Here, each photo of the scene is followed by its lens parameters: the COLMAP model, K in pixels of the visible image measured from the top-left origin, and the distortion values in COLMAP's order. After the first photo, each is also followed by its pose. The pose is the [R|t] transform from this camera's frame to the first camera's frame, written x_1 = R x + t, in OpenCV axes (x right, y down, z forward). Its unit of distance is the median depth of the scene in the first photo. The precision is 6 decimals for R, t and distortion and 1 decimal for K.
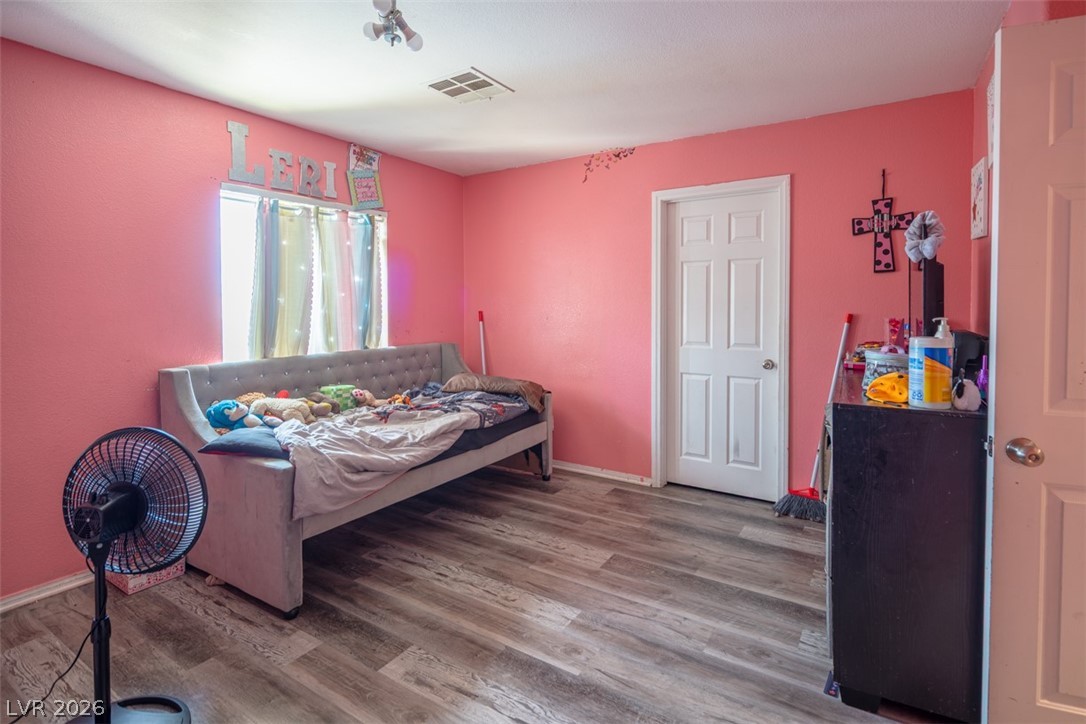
lens RADIAL K [[527.9, 0, 542.4], [0, 527.9, 314.4], [0, 0, 1]] dist [0.001316, -0.000771]
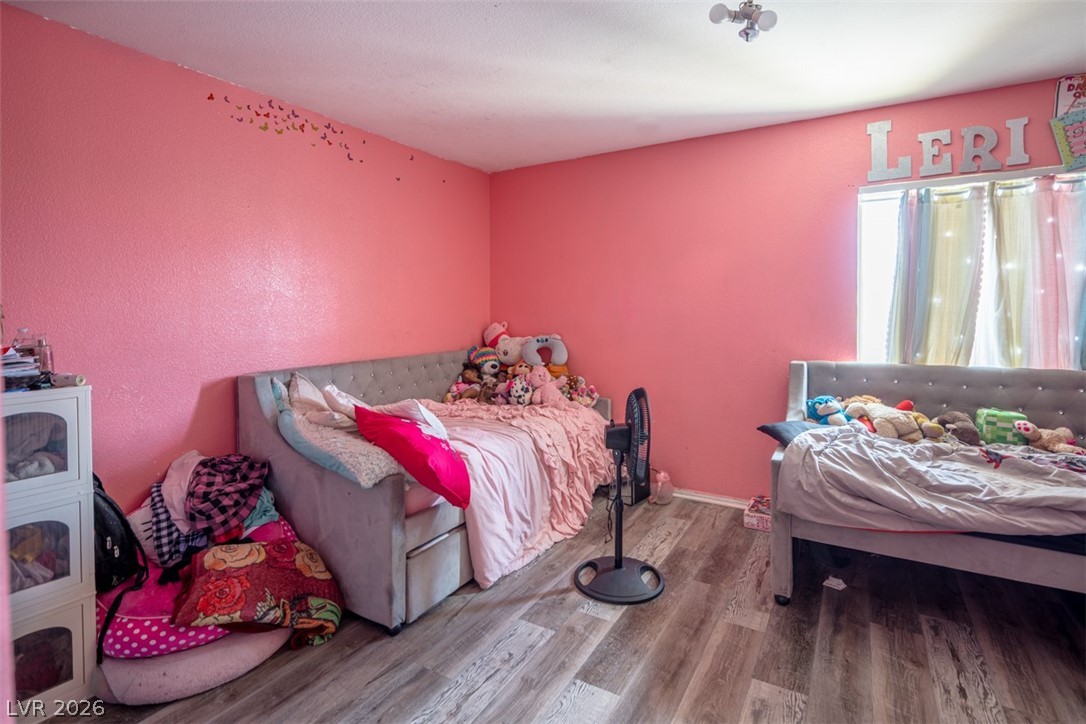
lens RADIAL K [[527.9, 0, 542.4], [0, 527.9, 314.4], [0, 0, 1]] dist [0.001316, -0.000771]
pose [[0.048832, 0.014332, -0.998704, 0.416838], [-0.011241, 0.999842, 0.013798, -0.010217], [0.998744, 0.010552, 0.048985, 0.353878]]
